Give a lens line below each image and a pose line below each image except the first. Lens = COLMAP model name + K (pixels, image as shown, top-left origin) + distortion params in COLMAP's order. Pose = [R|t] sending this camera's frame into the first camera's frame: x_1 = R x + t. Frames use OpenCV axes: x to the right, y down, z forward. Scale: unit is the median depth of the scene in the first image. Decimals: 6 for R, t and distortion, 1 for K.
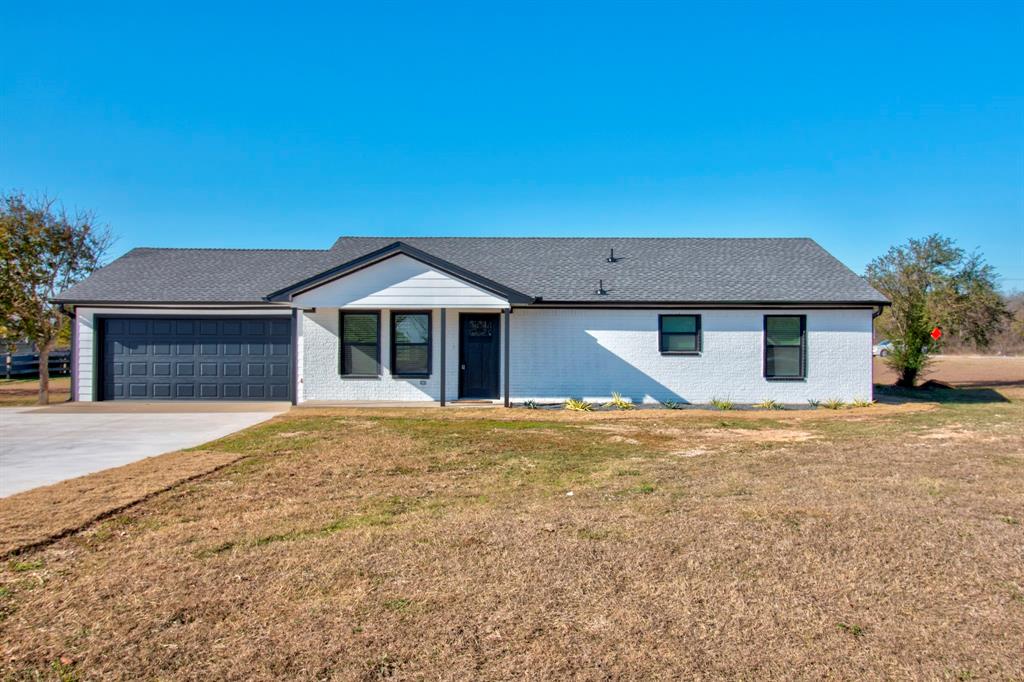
lens RADIAL K [[761.9, 0, 521.4], [0, 761.9, 330.0], [0, 0, 1]] dist [0.002054, 0.000344]
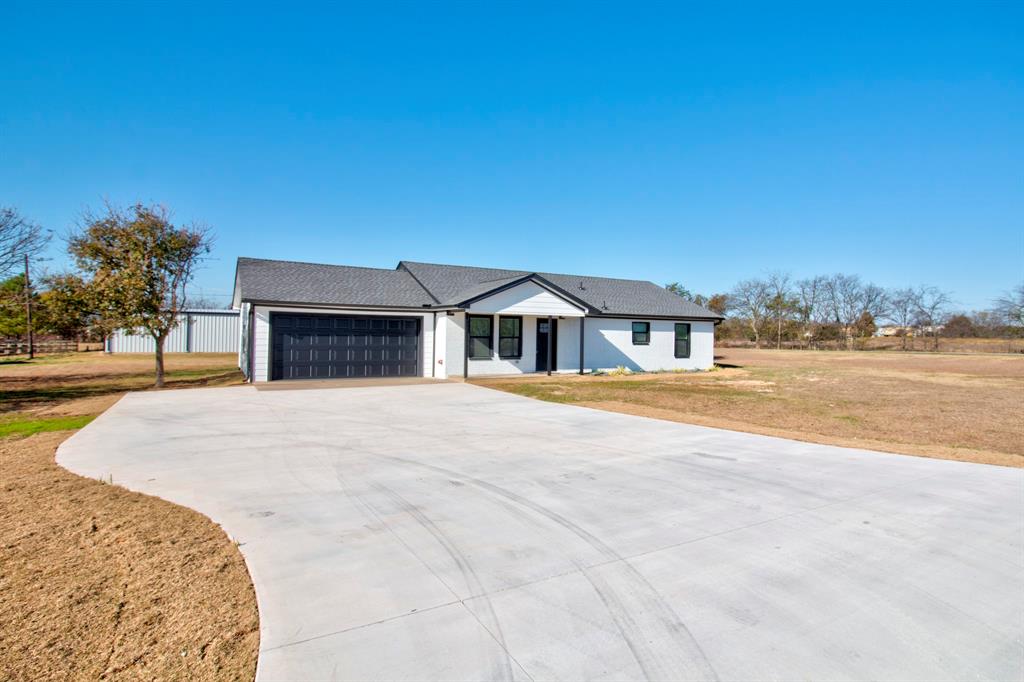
lens RADIAL K [[545.0, 0, 520.1], [0, 545.0, 334.5], [0, 0, 1]] dist [-0.006305, -0.000529]
pose [[0.867117, 0.009433, 0.498016, -0.686402], [-0.016524, 0.999815, 0.009831, 0.001126], [-0.497831, -0.016754, 0.867112, 0.018496]]
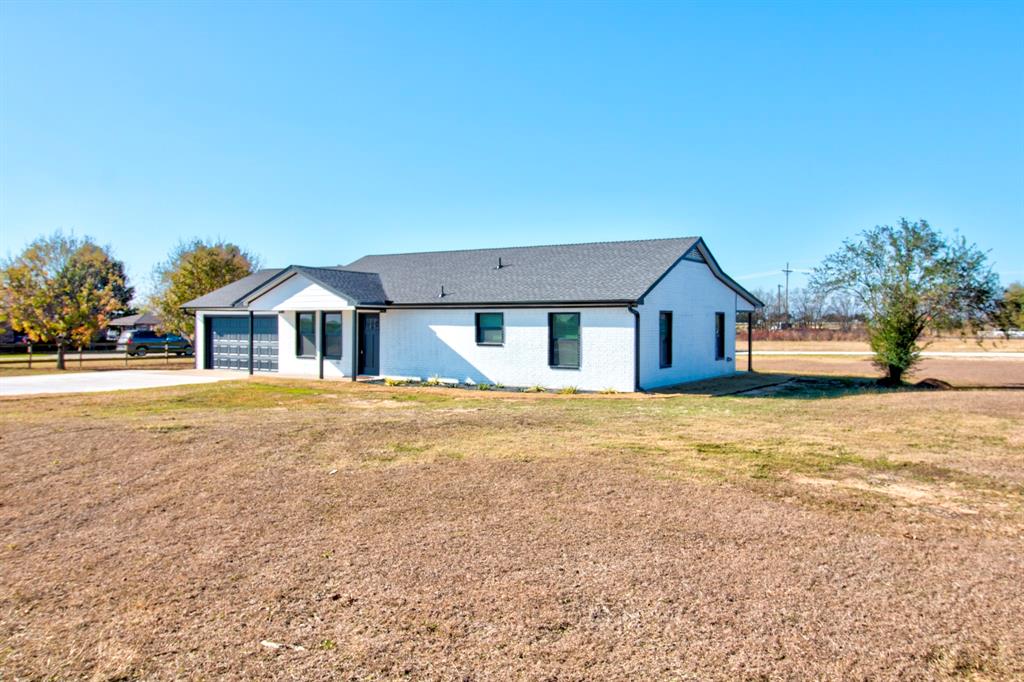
lens RADIAL K [[761.9, 0, 521.4], [0, 761.9, 330.0], [0, 0, 1]] dist [0.002054, 0.000344]
pose [[0.855614, 0.004579, -0.517593, 0.888016], [0.000844, 0.999947, 0.010242, -0.005013], [0.517613, -0.009200, 0.855565, -0.026183]]
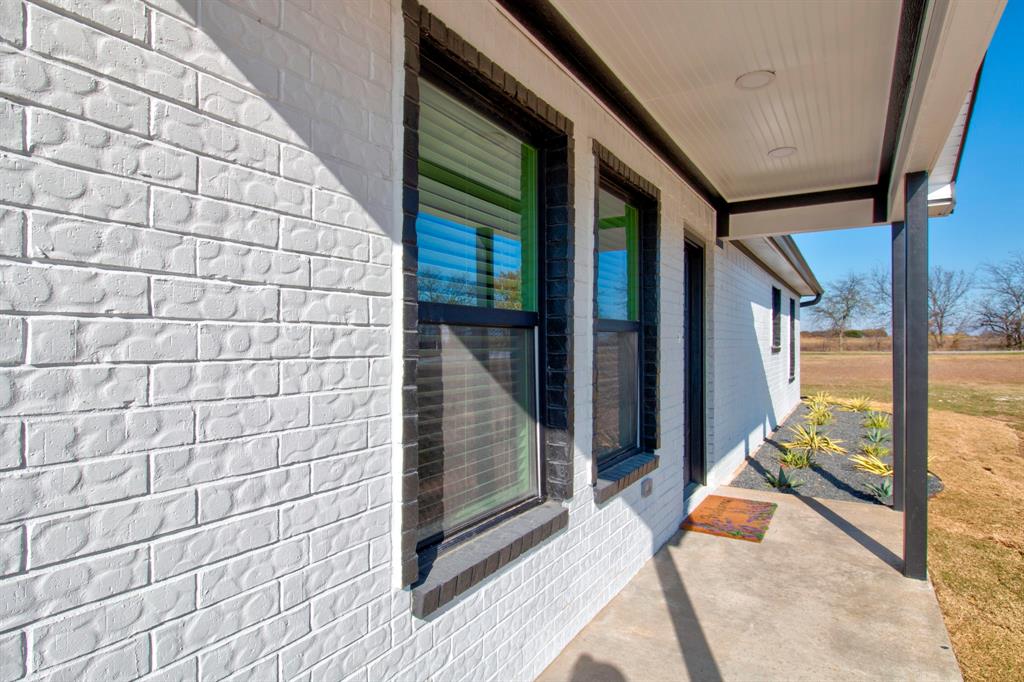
lens RADIAL K [[545.0, 0, 520.1], [0, 545.0, 334.5], [0, 0, 1]] dist [-0.006305, -0.000529]
pose [[0.520040, 0.005797, 0.854122, -0.296113], [-0.009786, 0.999952, -0.000829, 0.021970], [-0.854086, -0.007927, 0.520071, 0.945433]]
